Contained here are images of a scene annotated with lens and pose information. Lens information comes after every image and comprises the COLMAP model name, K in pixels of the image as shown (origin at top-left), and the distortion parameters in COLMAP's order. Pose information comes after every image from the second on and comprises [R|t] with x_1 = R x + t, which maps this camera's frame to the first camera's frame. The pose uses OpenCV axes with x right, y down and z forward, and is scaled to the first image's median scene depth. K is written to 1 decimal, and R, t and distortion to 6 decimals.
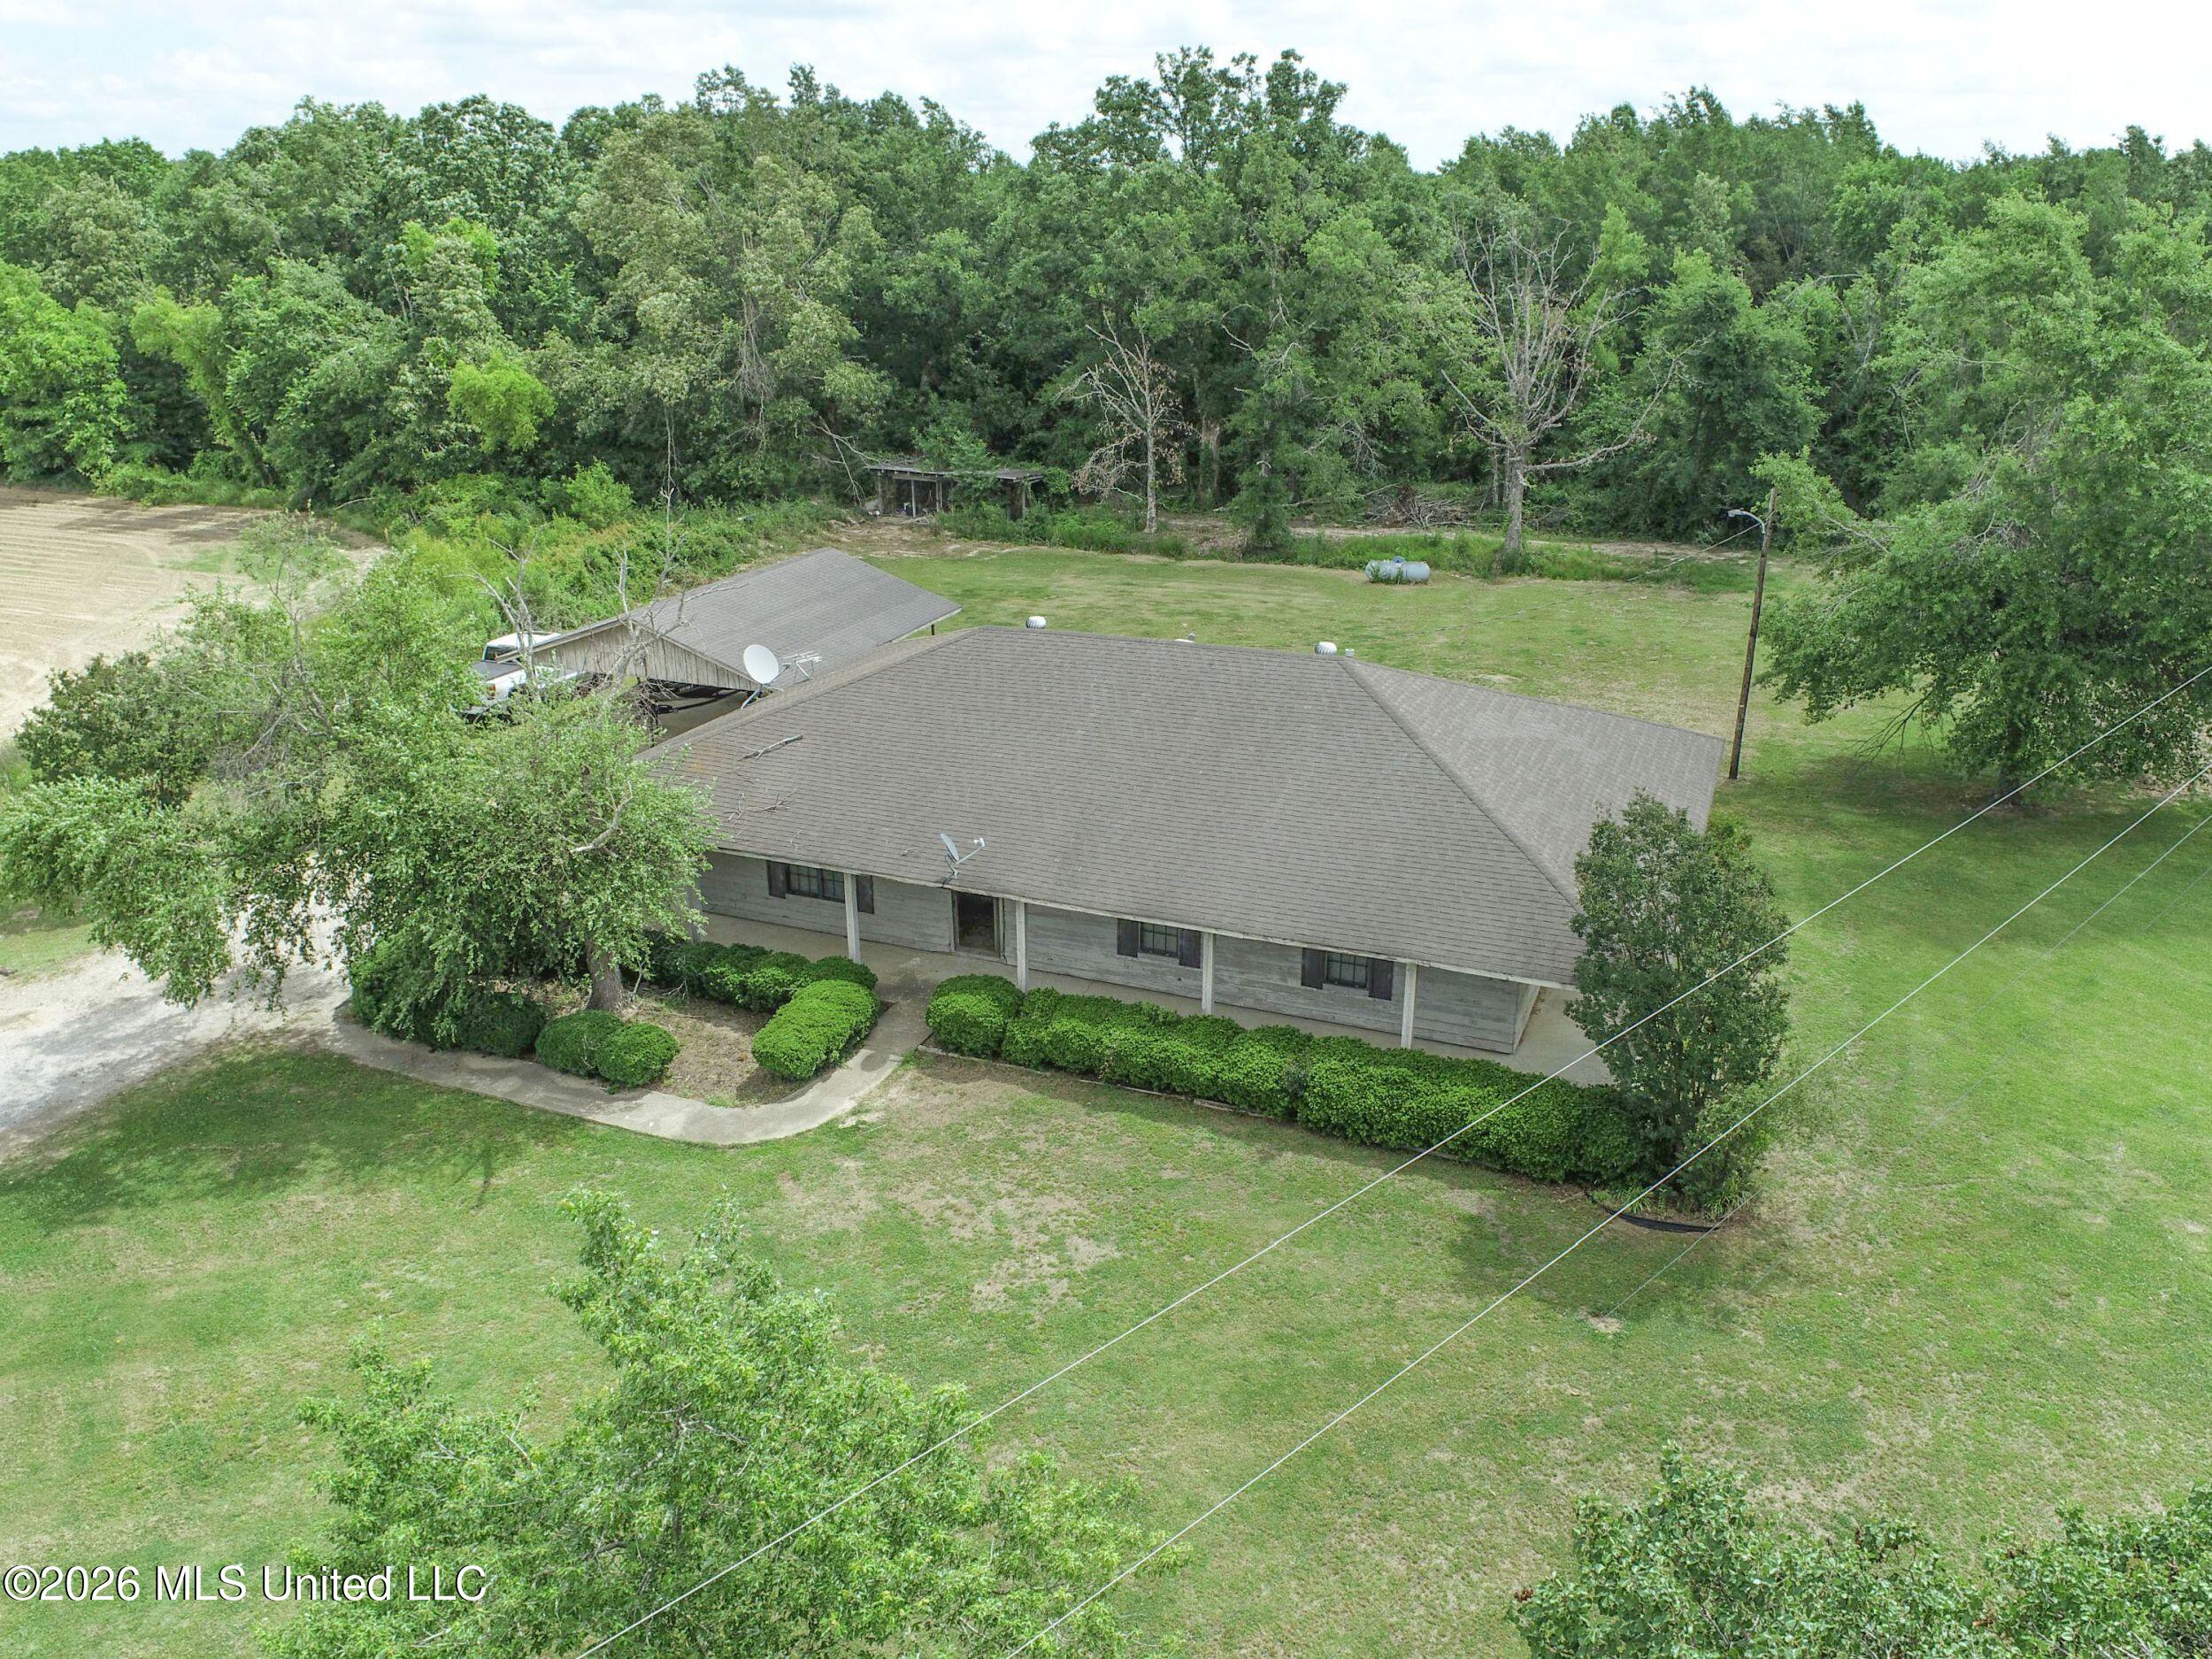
lens RADIAL K [[1663.7, 0, 1100.1], [0, 1663.7, 836.0], [0, 0, 1]] dist [-0.016020, -0.000995]
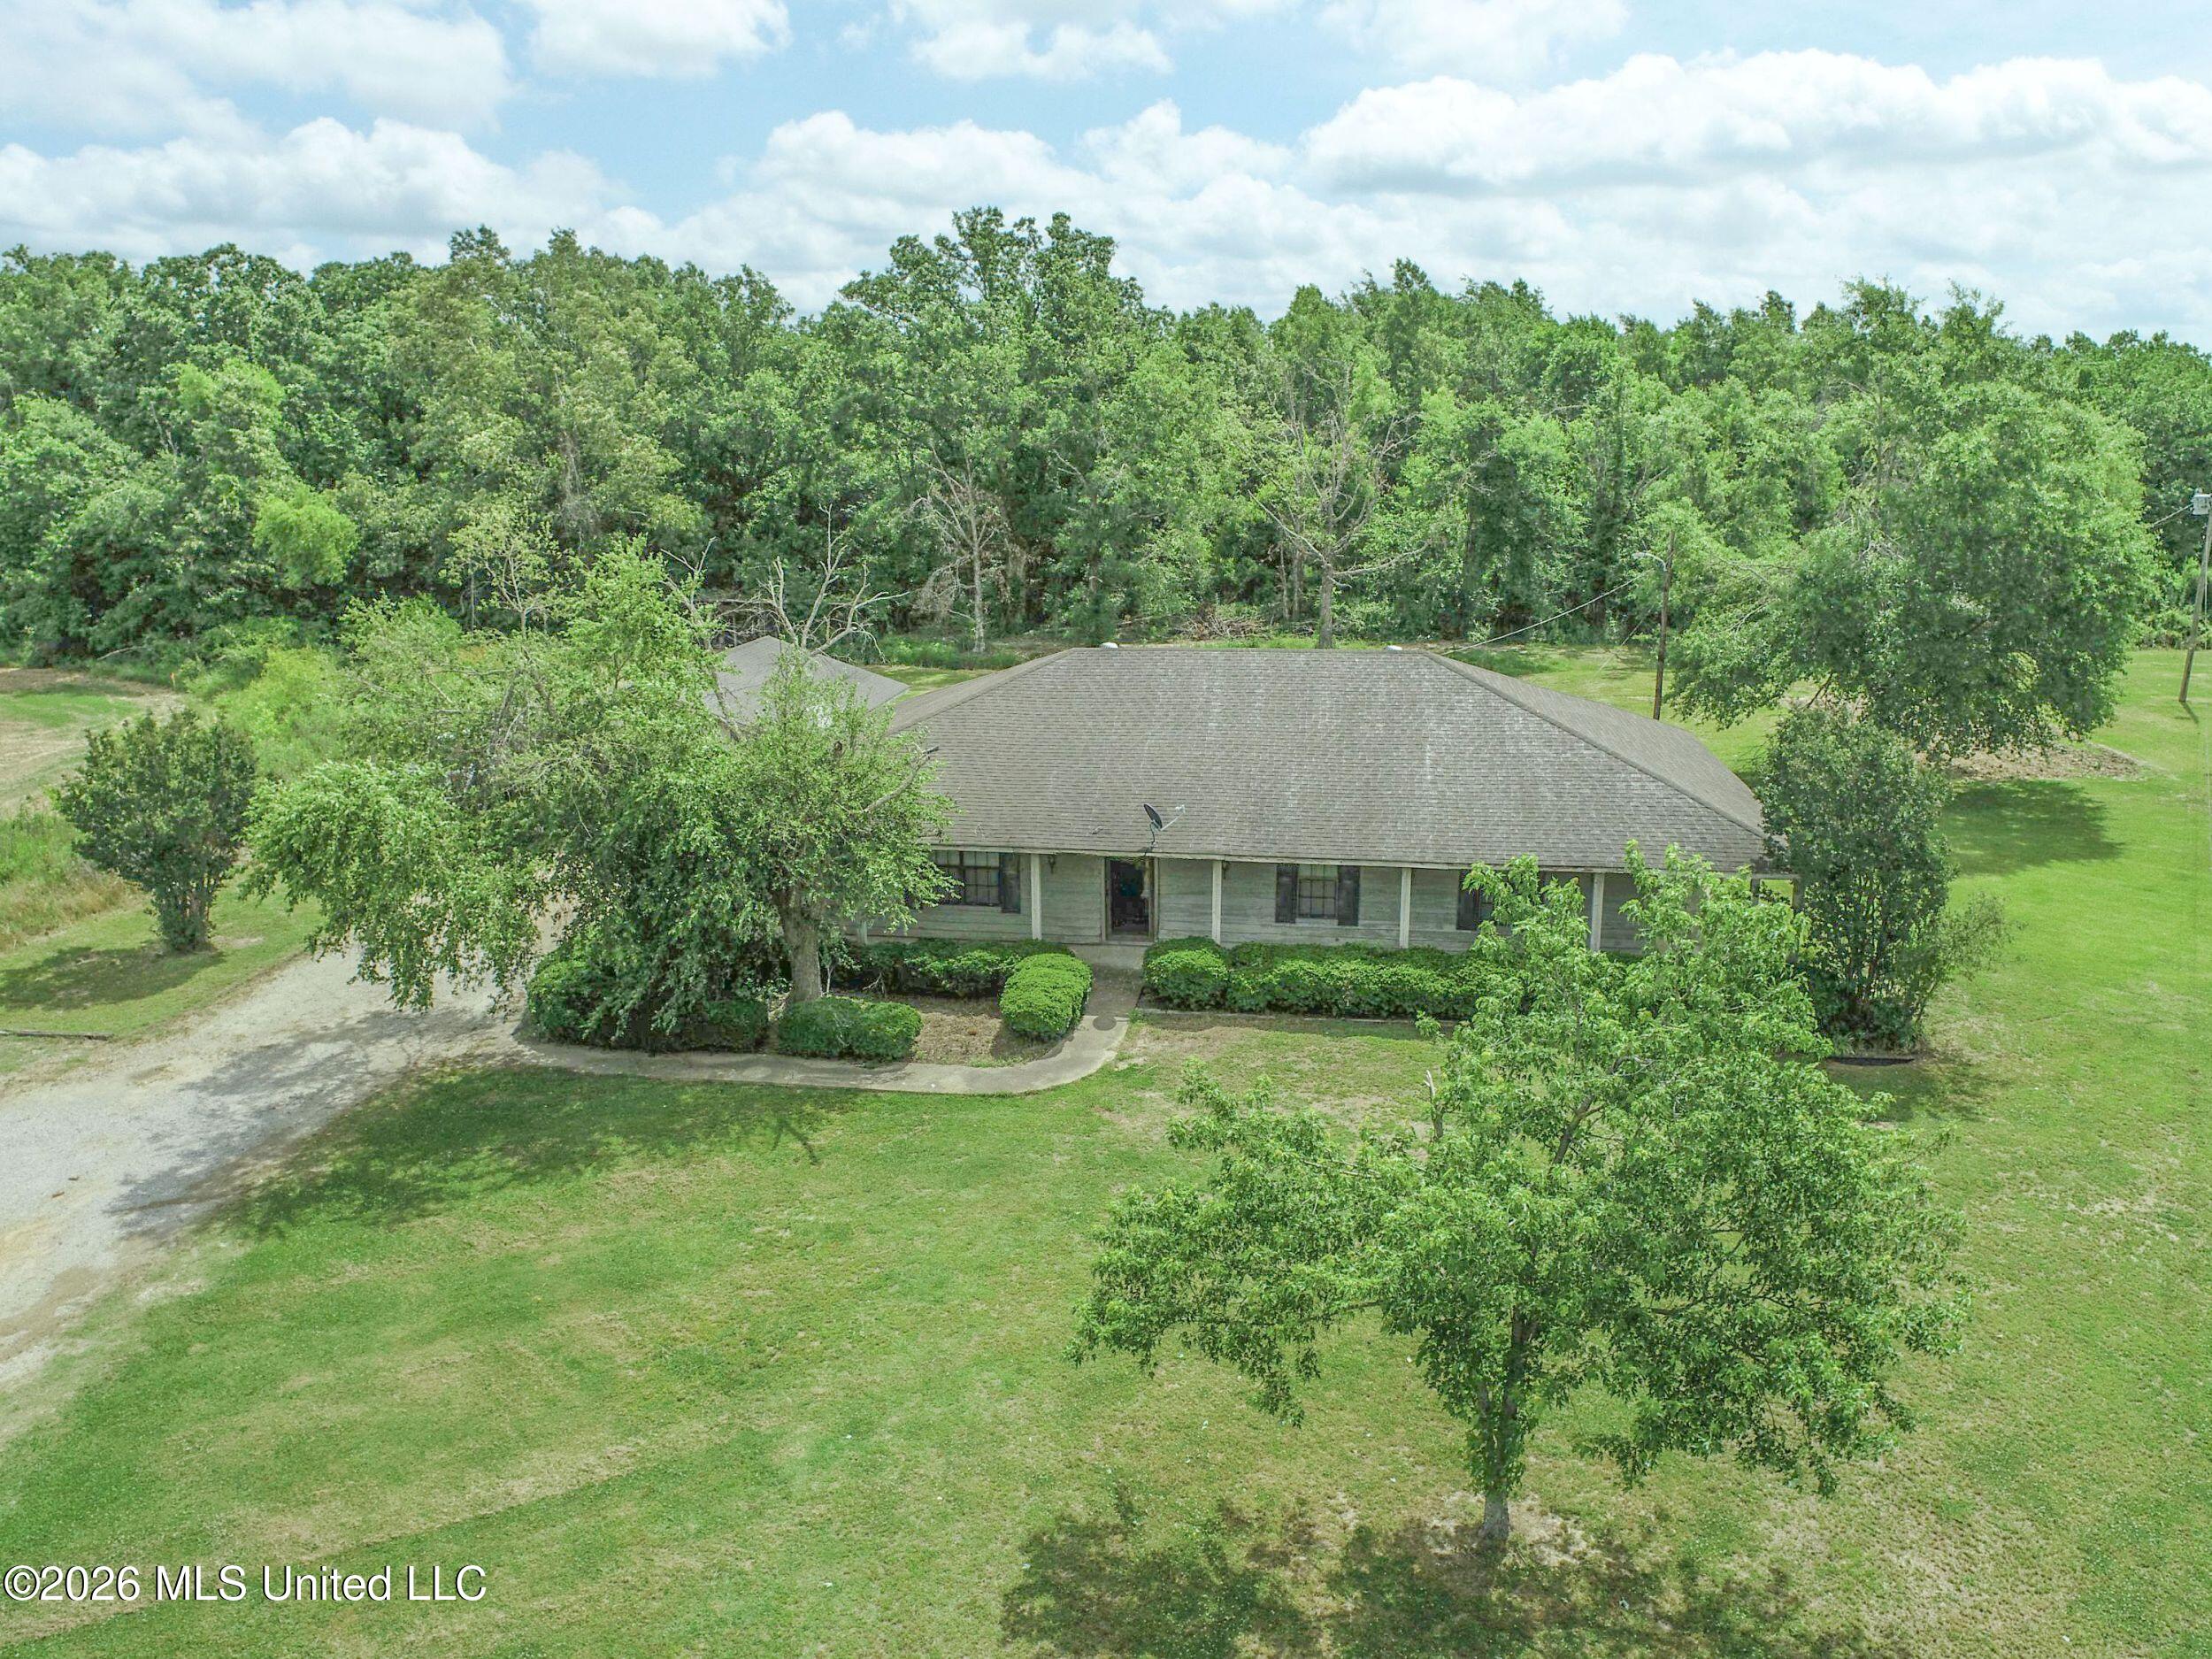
lens RADIAL K [[1661.4, 0, 1102.4], [0, 1661.4, 835.5], [0, 0, 1]] dist [-0.014952, 0.002291]
pose [[0.971237, -0.057524, 0.231062, -0.155488], [0.084467, 0.990506, -0.108456, 0.055465], [-0.222630, 0.124853, 0.966875, -0.008249]]
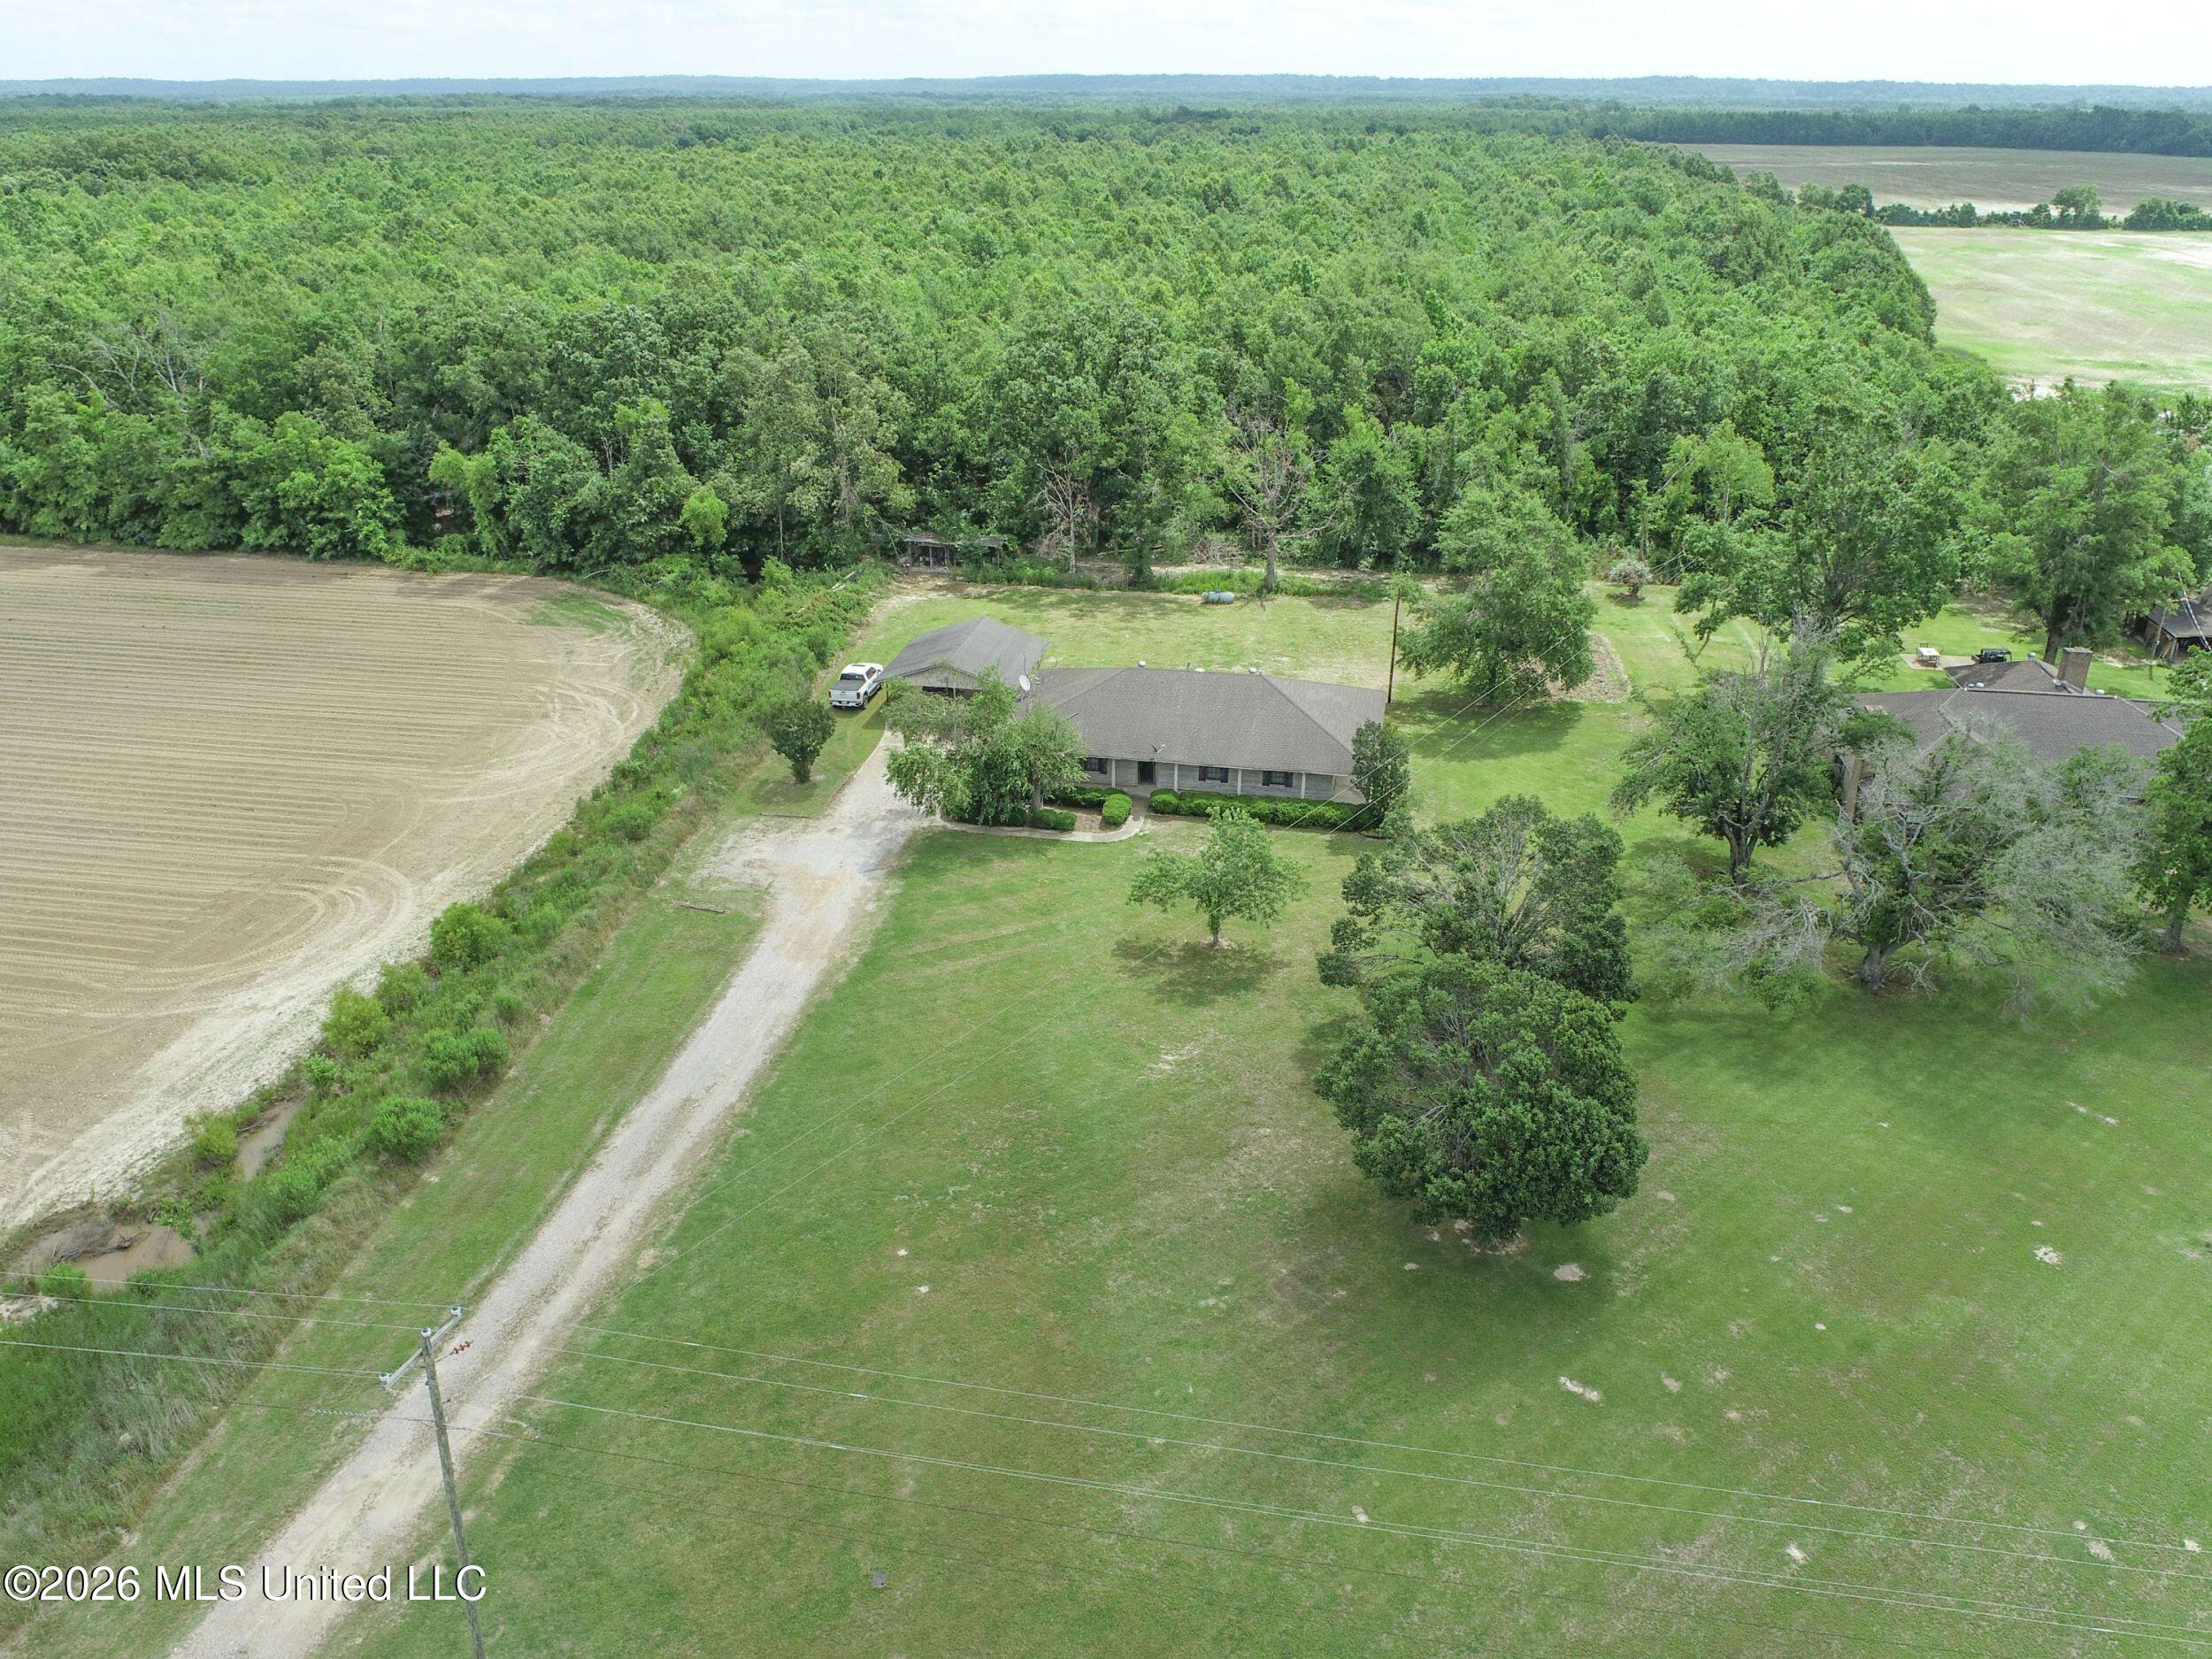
lens RADIAL K [[1658.8, 0, 1102.8], [0, 1658.8, 835.4], [0, 0, 1]] dist [-0.012775, 0.001267]
pose [[0.978046, -0.076253, 0.193934, -0.337322], [0.064529, 0.995726, 0.066075, -0.017739], [-0.198144, -0.052110, 0.978787, -0.855681]]
